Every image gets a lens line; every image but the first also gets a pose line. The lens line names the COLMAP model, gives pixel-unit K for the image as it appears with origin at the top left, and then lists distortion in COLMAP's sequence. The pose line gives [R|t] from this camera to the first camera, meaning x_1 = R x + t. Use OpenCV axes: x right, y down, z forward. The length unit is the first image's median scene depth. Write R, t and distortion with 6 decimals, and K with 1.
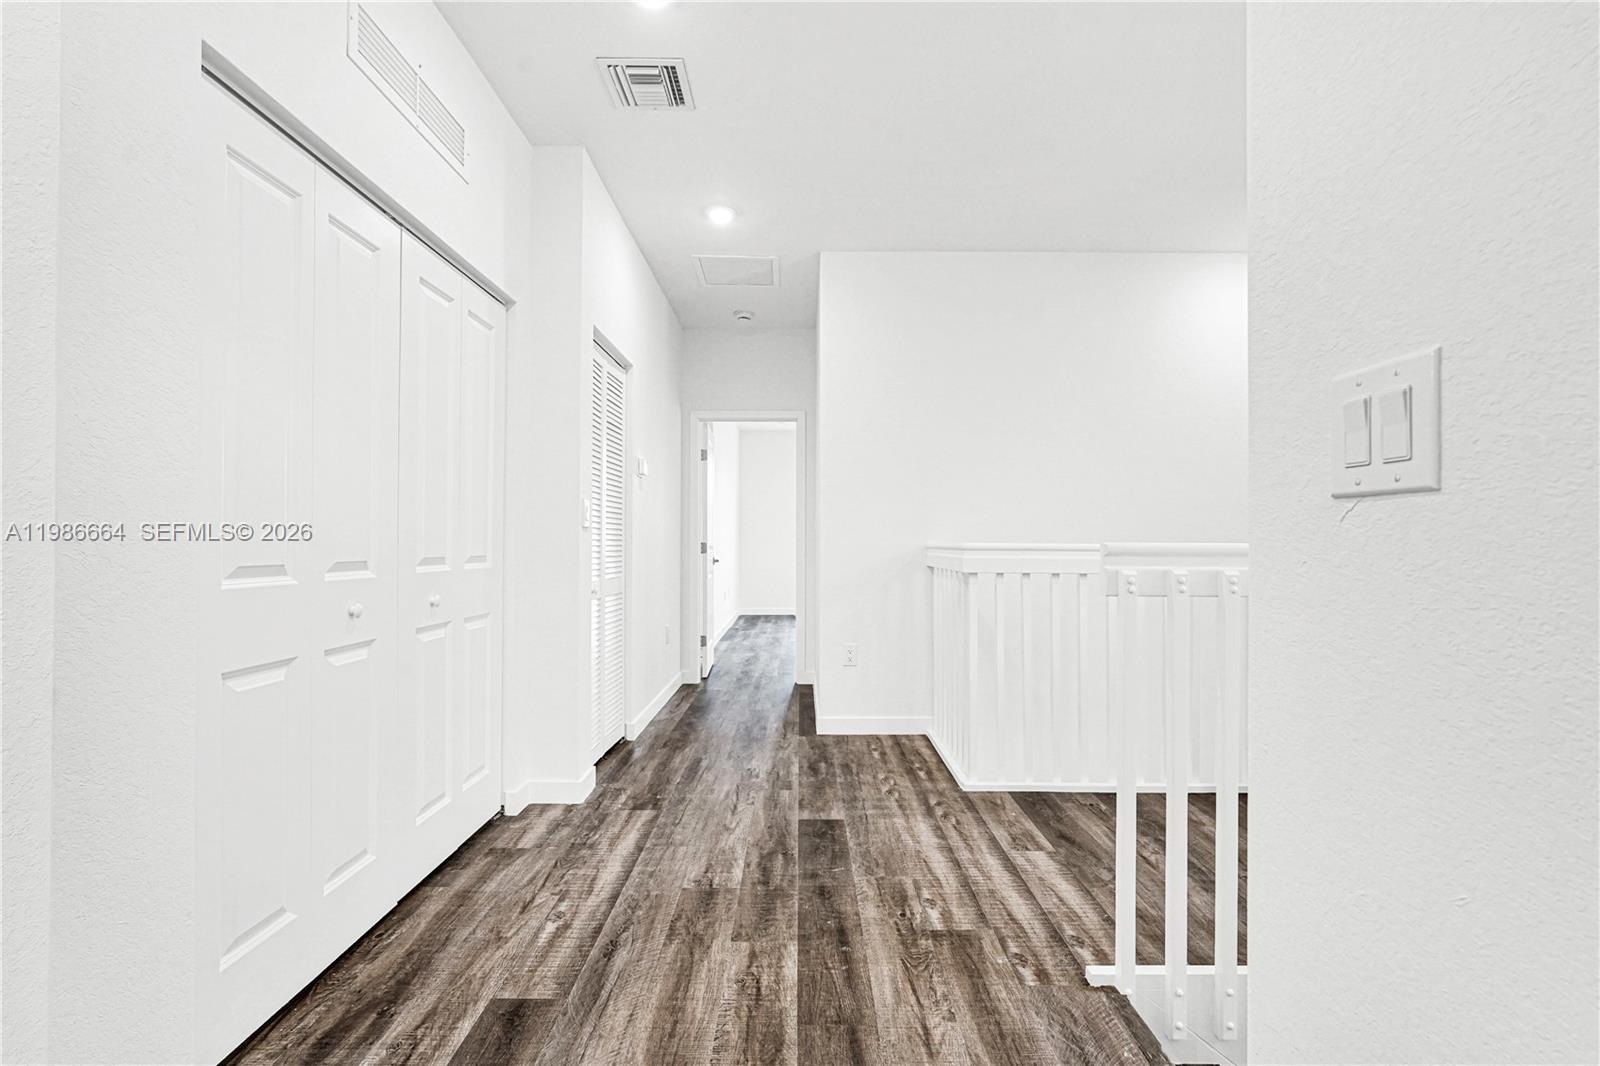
lens RADIAL K [[724.4, 0, 791.1], [0, 724.4, 539.3], [0, 0, 1]] dist [-0.016267, 0.007439]
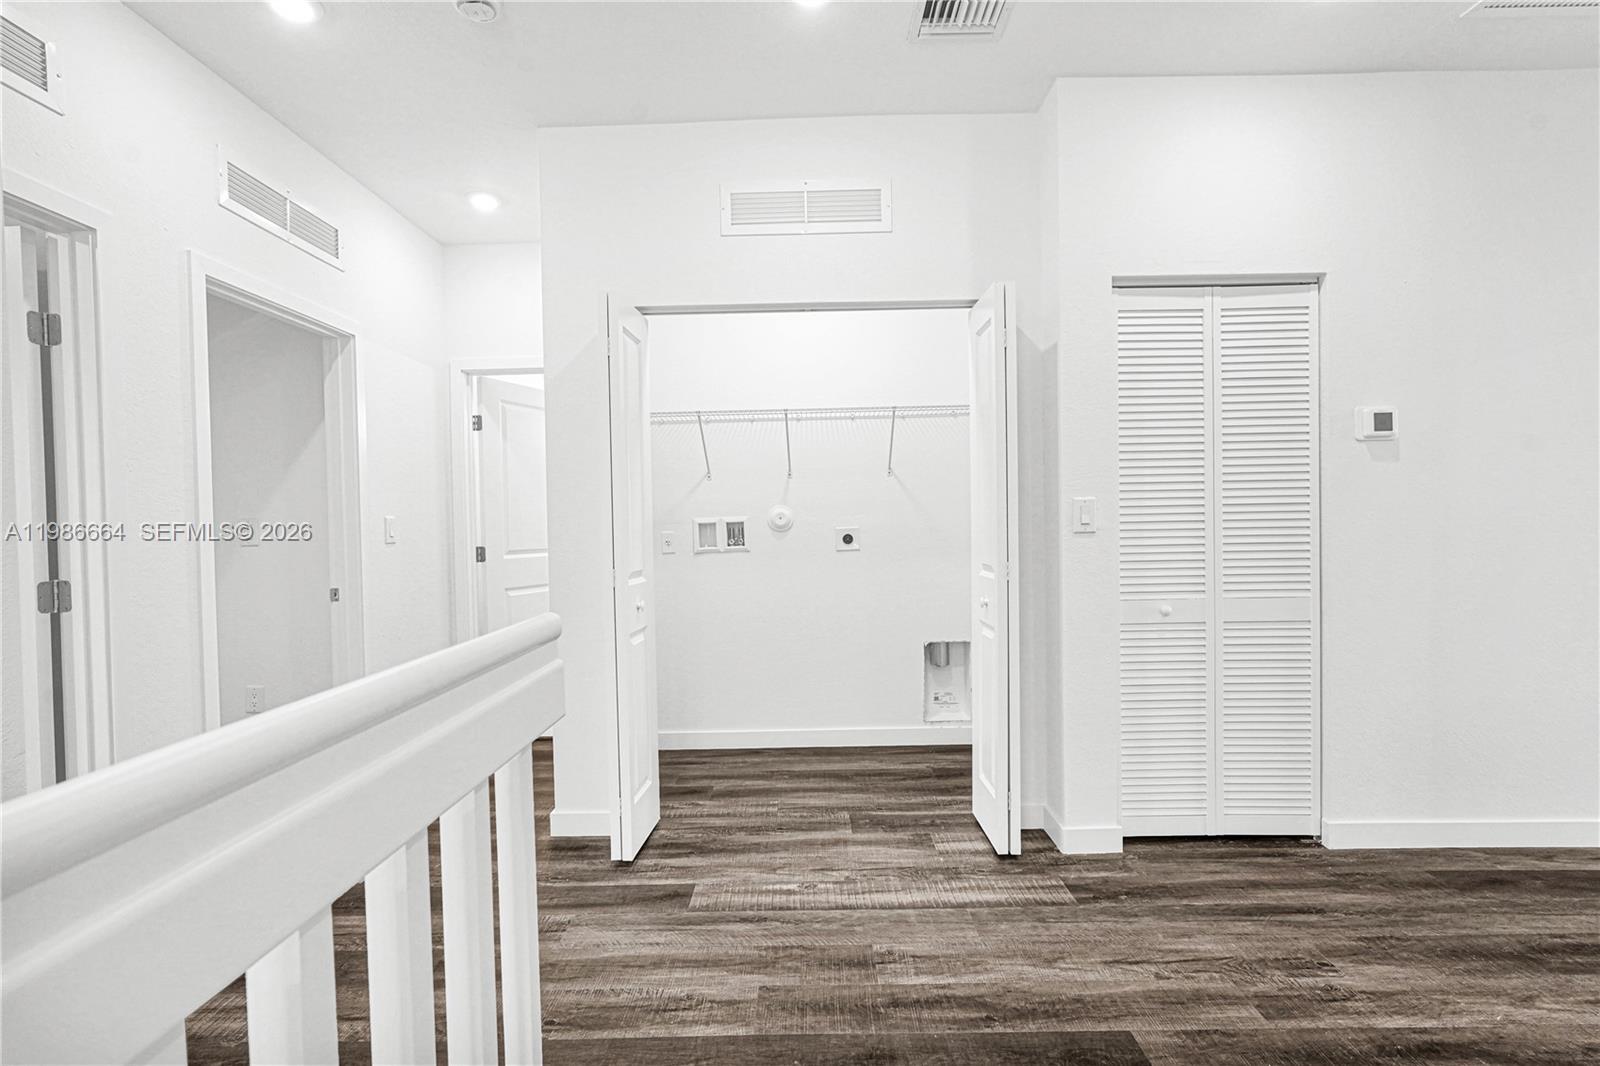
lens RADIAL K [[724.4, 0, 791.4], [0, 724.4, 529.9], [0, 0, 1]] dist [-0.016267, 0.007439]
pose [[-0.011584, -0.000800, -0.999933, 0.738474], [0.023984, 0.999712, -0.001078, -0.027884], [0.999645, -0.023995, -0.011561, 0.924757]]
